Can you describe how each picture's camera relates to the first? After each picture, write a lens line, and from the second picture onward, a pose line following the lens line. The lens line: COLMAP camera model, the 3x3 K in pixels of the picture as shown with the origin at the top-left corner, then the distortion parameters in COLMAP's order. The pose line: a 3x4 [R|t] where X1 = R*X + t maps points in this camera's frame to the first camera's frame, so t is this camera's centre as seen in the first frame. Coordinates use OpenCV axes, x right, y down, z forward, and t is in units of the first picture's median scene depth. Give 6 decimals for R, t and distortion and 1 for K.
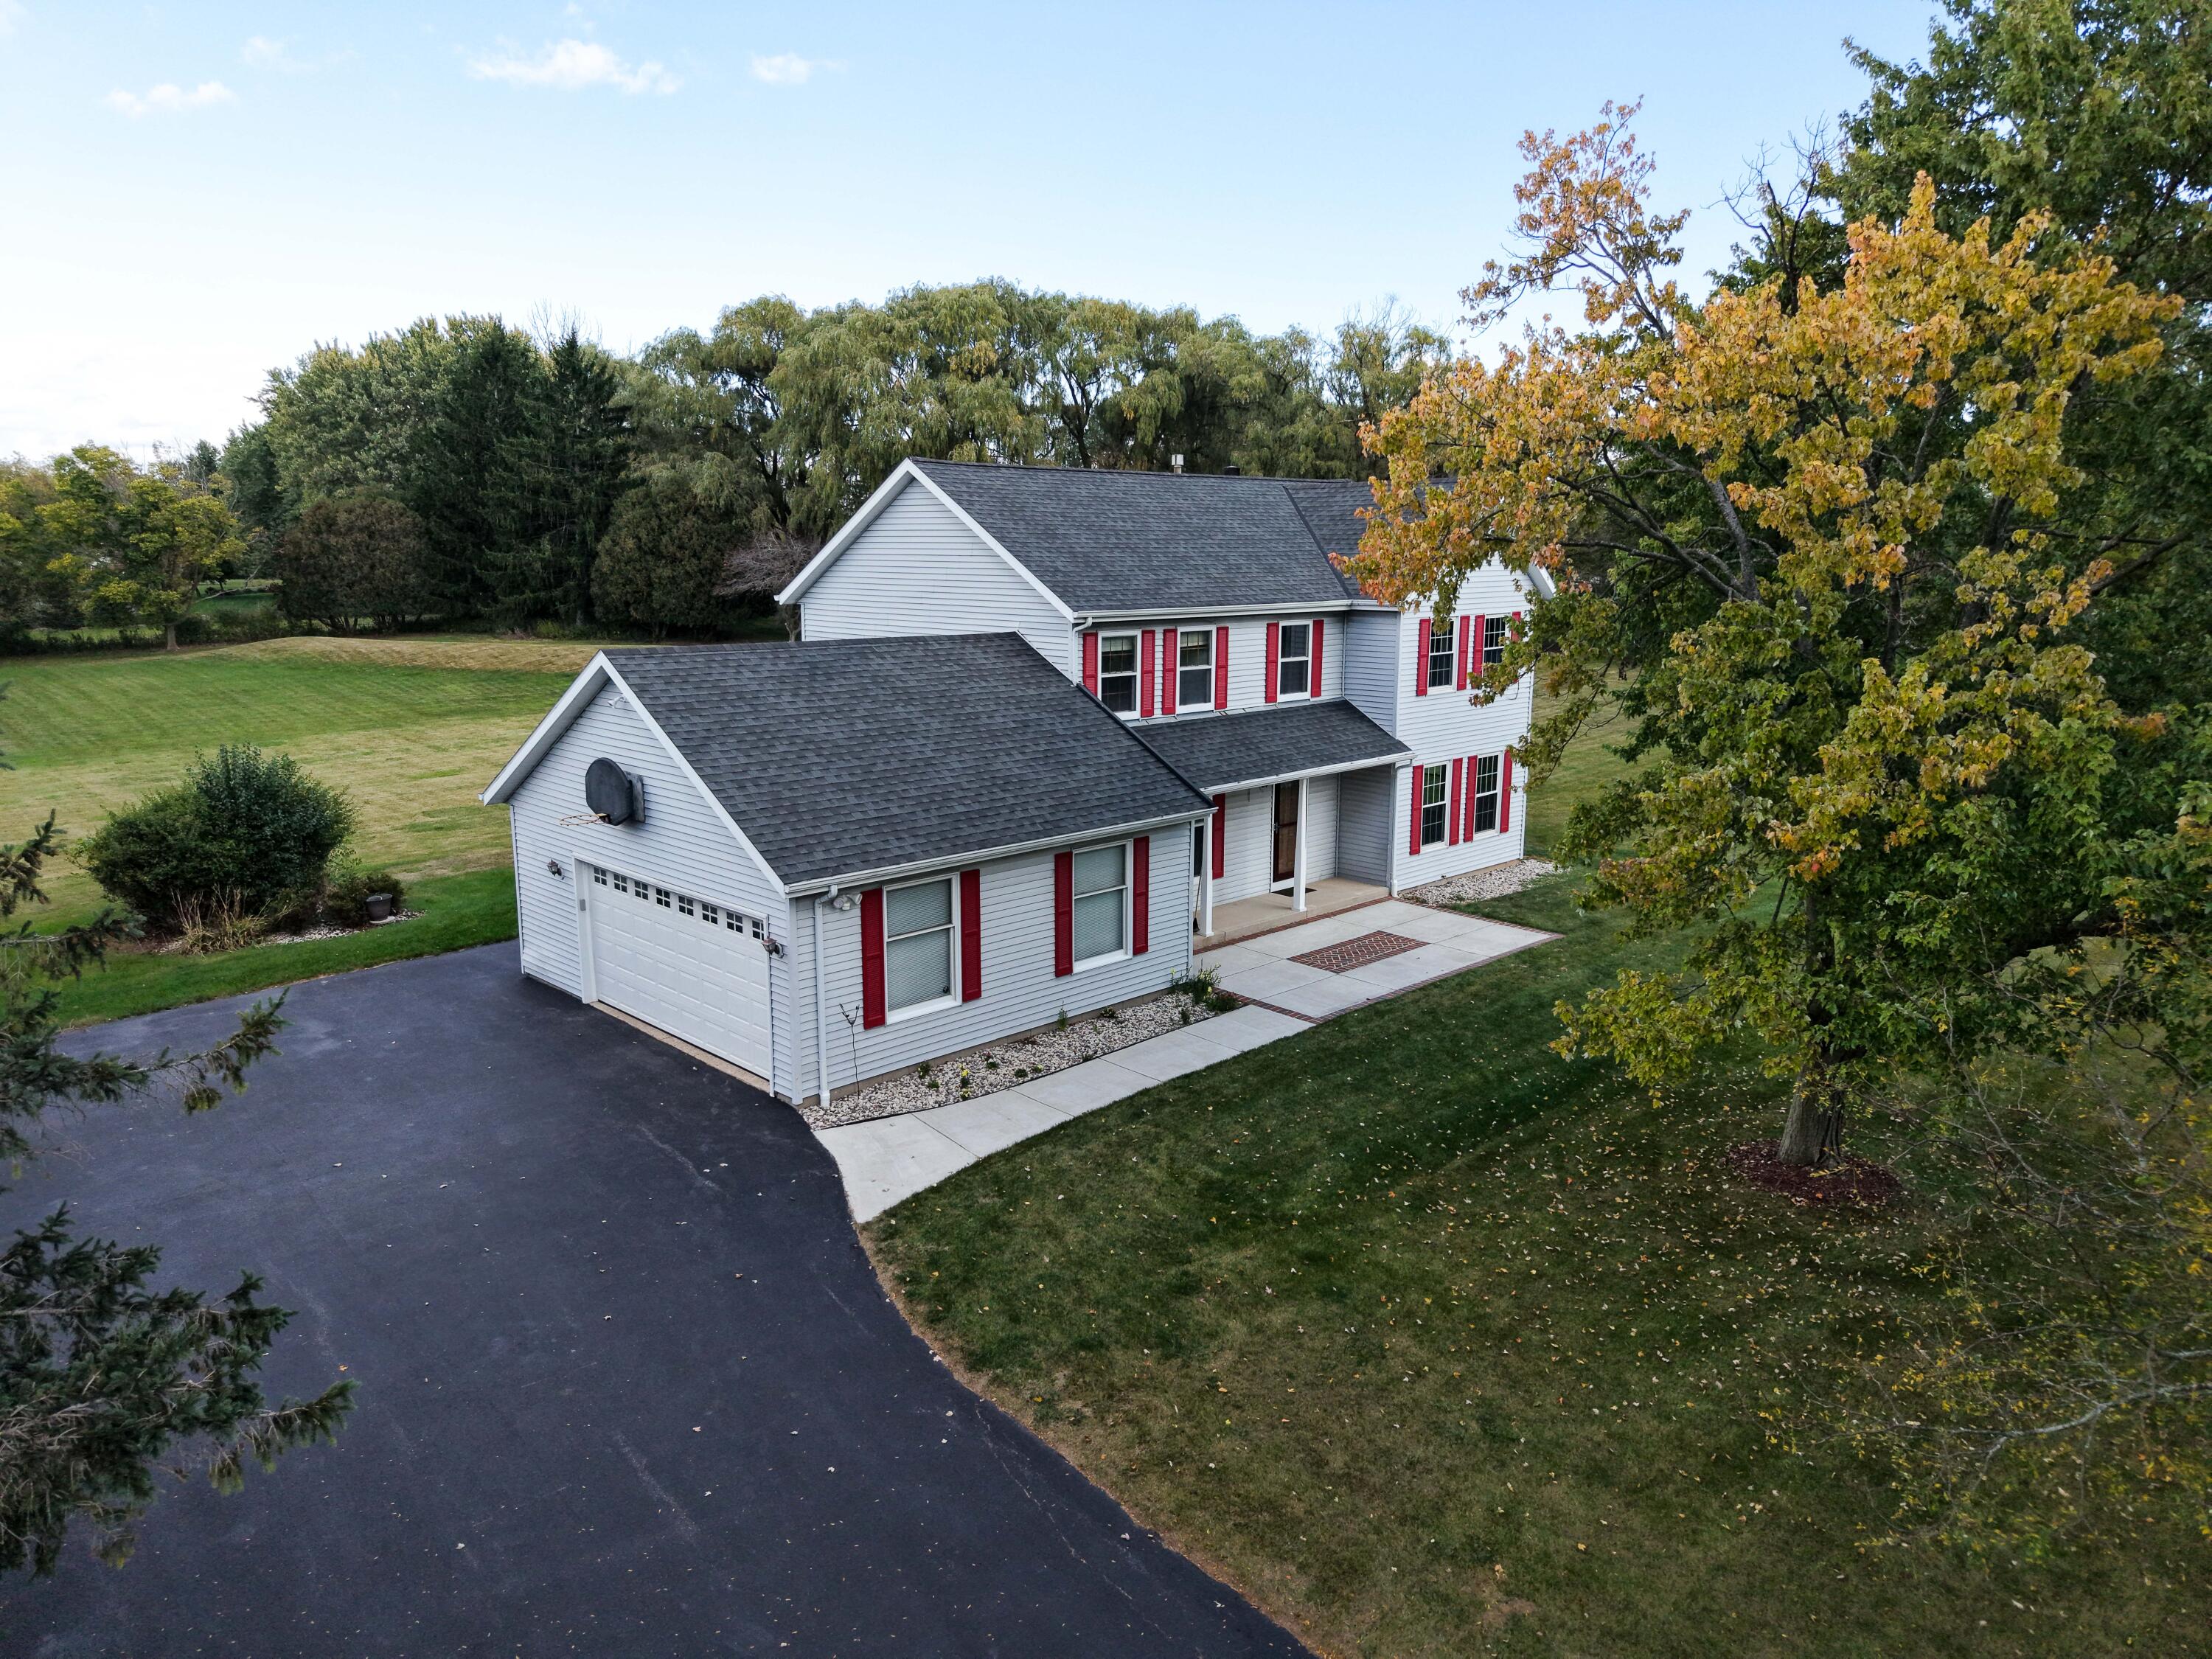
lens RADIAL K [[1444.7, 0, 1102.0], [0, 1444.7, 838.8], [0, 0, 1]] dist [0.009984, -0.027091]
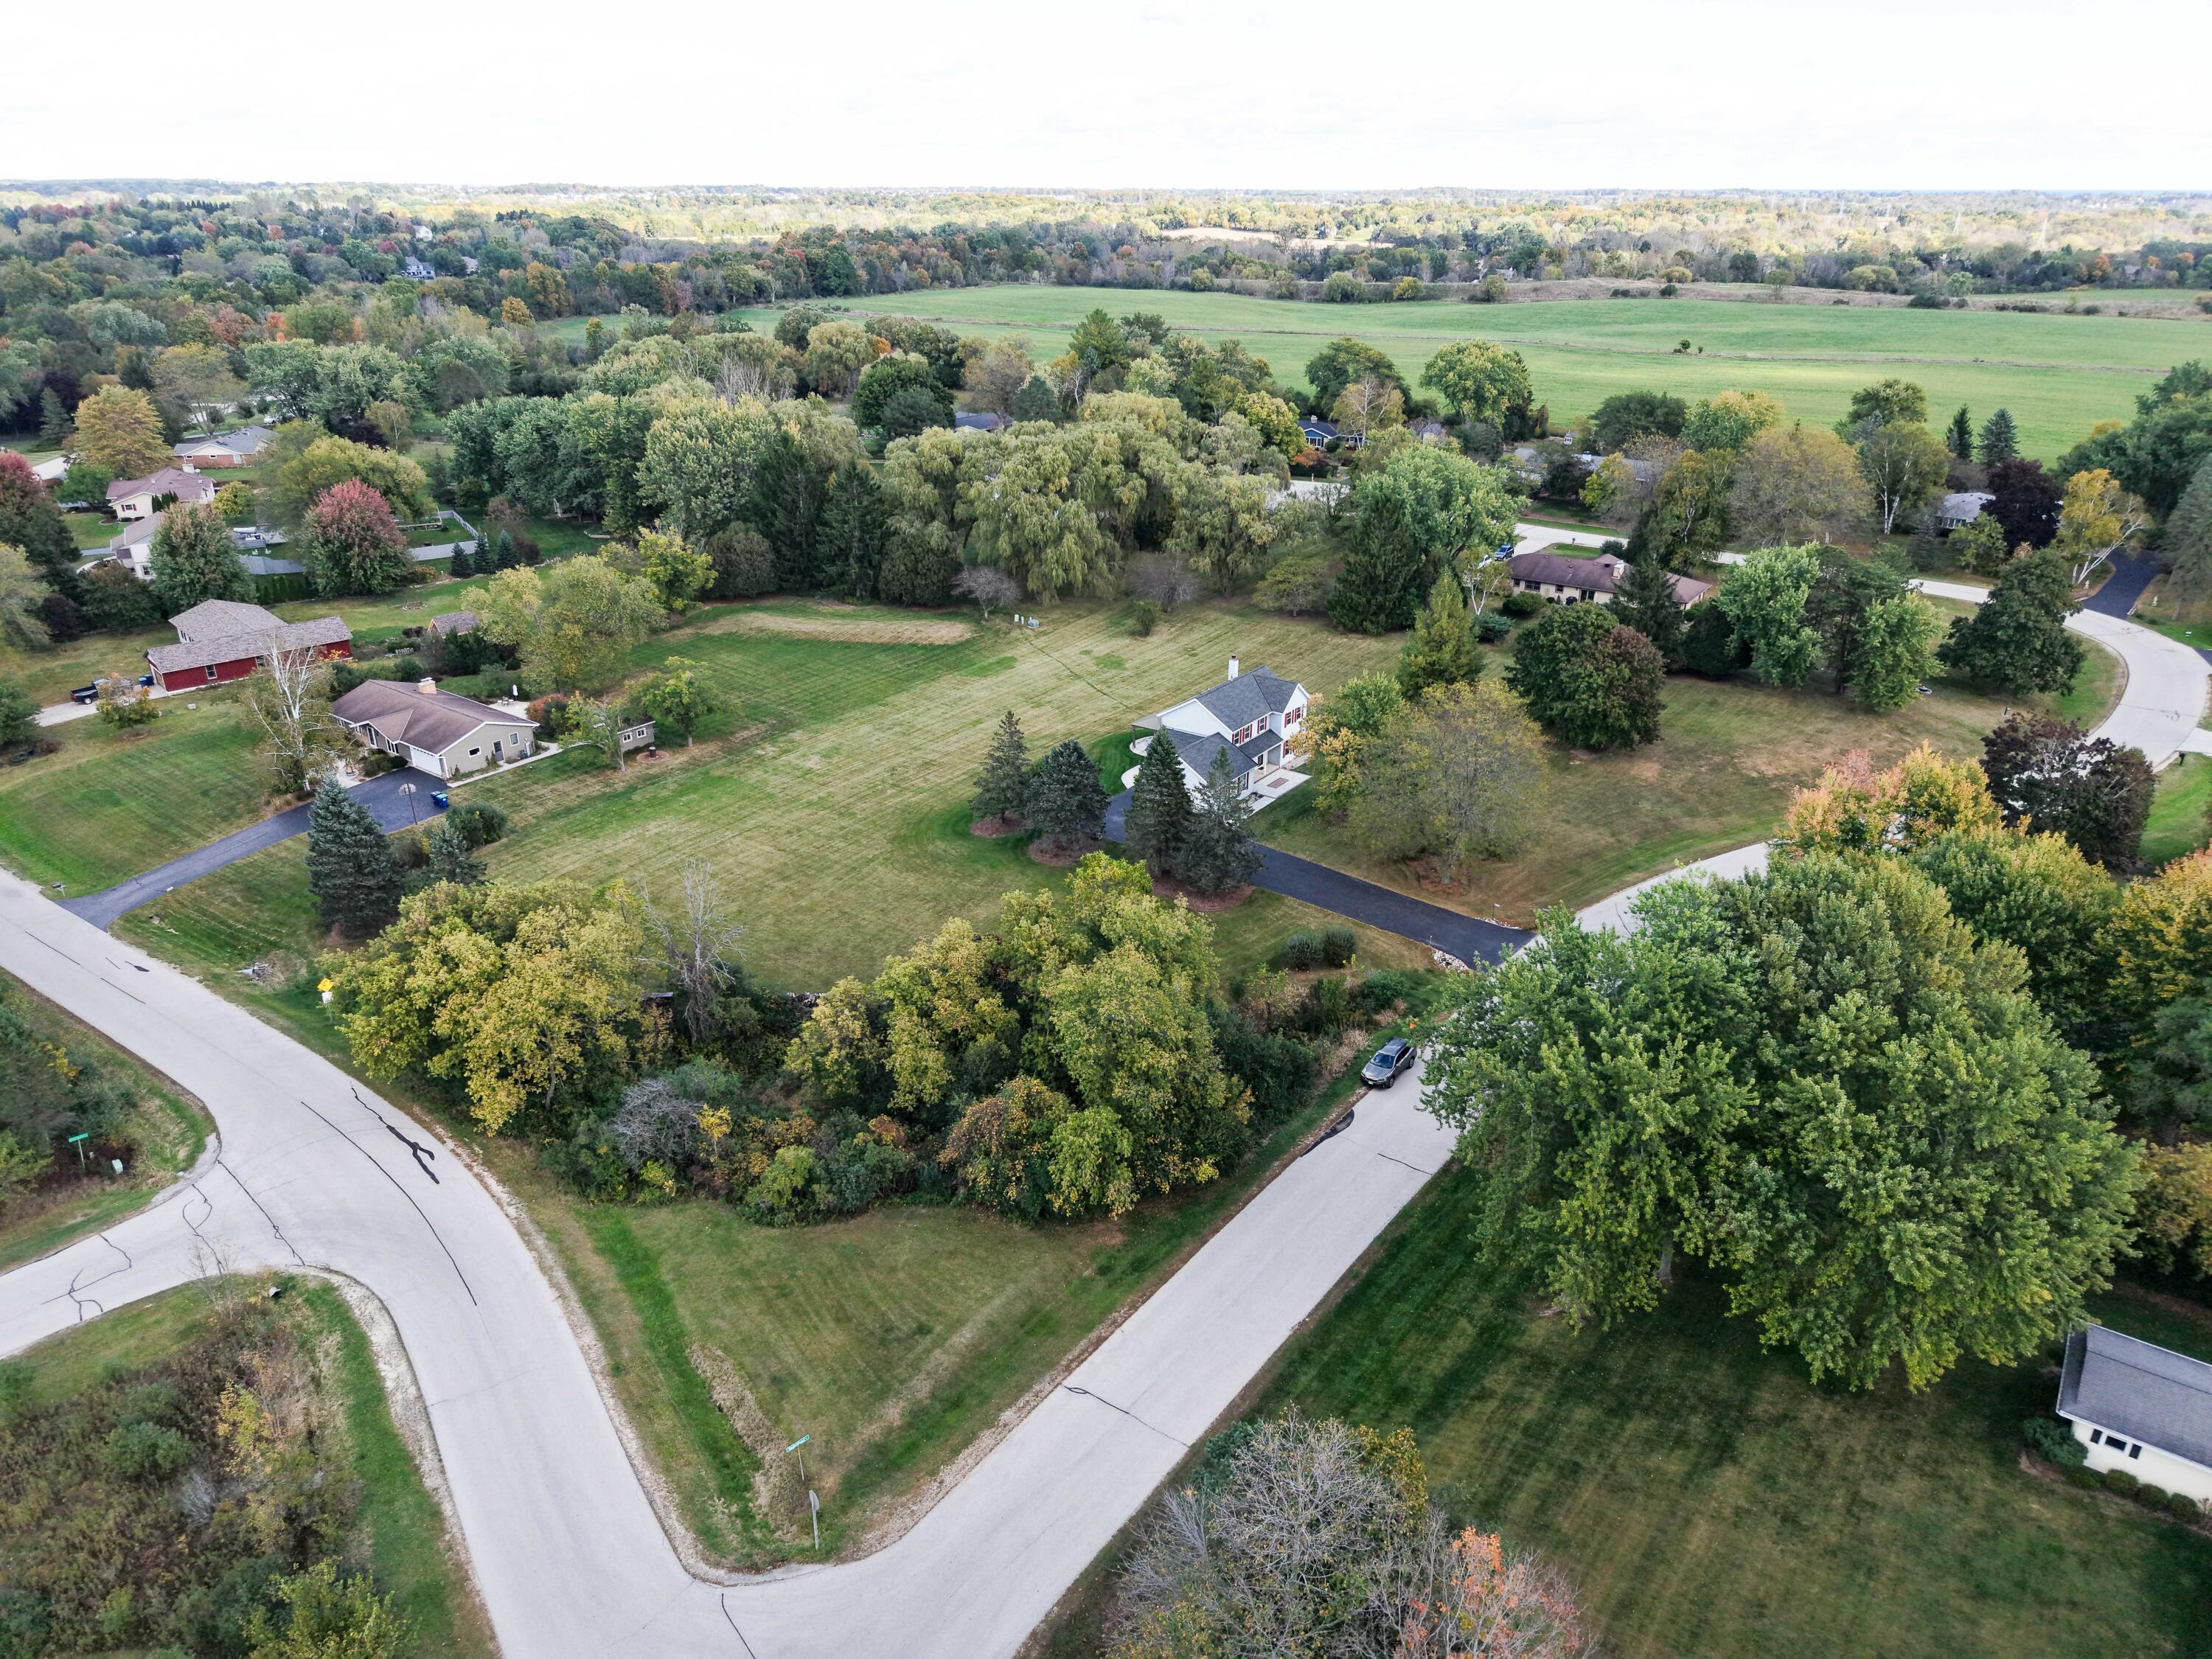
lens RADIAL K [[1494.2, 0, 1103.4], [0, 1494.2, 826.4], [0, 0, 1]] dist [0.022634, -0.017300]
pose [[0.984242, -0.066685, 0.163771, -1.481163], [0.030427, 0.976219, 0.214642, -1.045020], [-0.174190, -0.206277, 0.962864, -4.599129]]
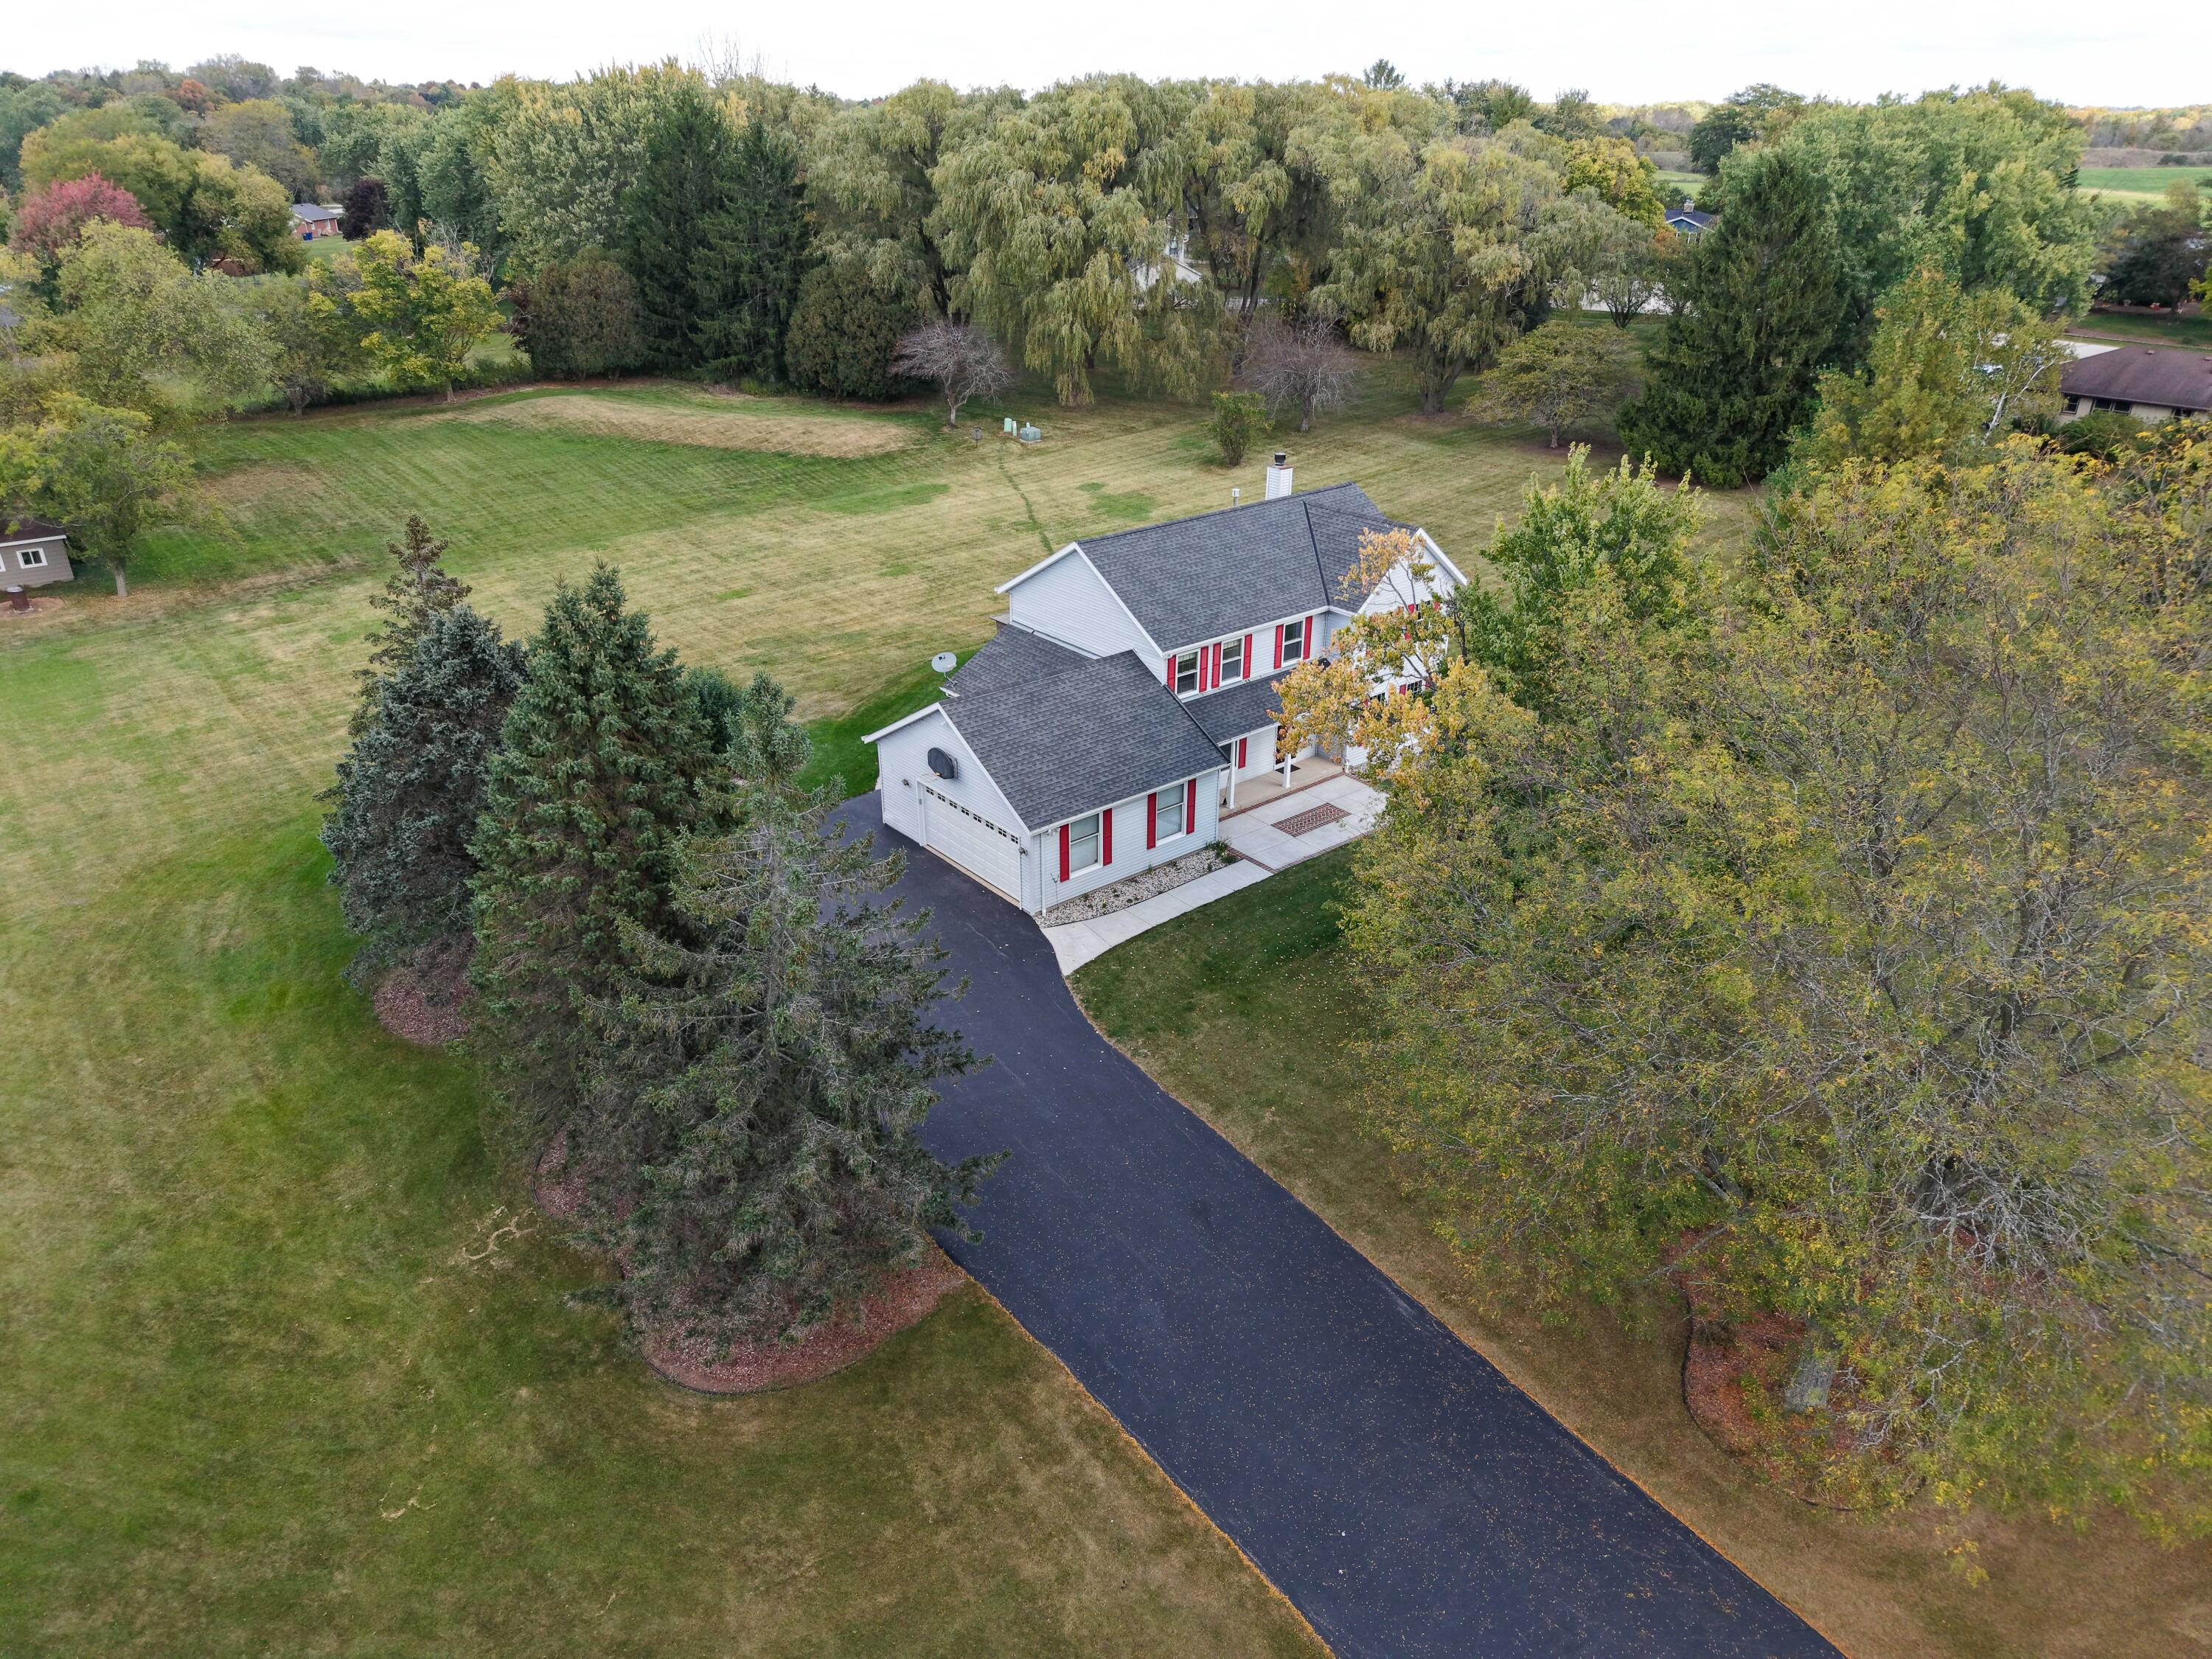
lens RADIAL K [[1444.7, 0, 1102.0], [0, 1444.7, 838.8], [0, 0, 1]] dist [0.009984, -0.027091]
pose [[0.996465, 0.039162, -0.074324, 0.048492], [-0.017987, 0.963641, 0.266594, -0.404241], [0.082062, -0.264314, 0.960939, -0.859869]]
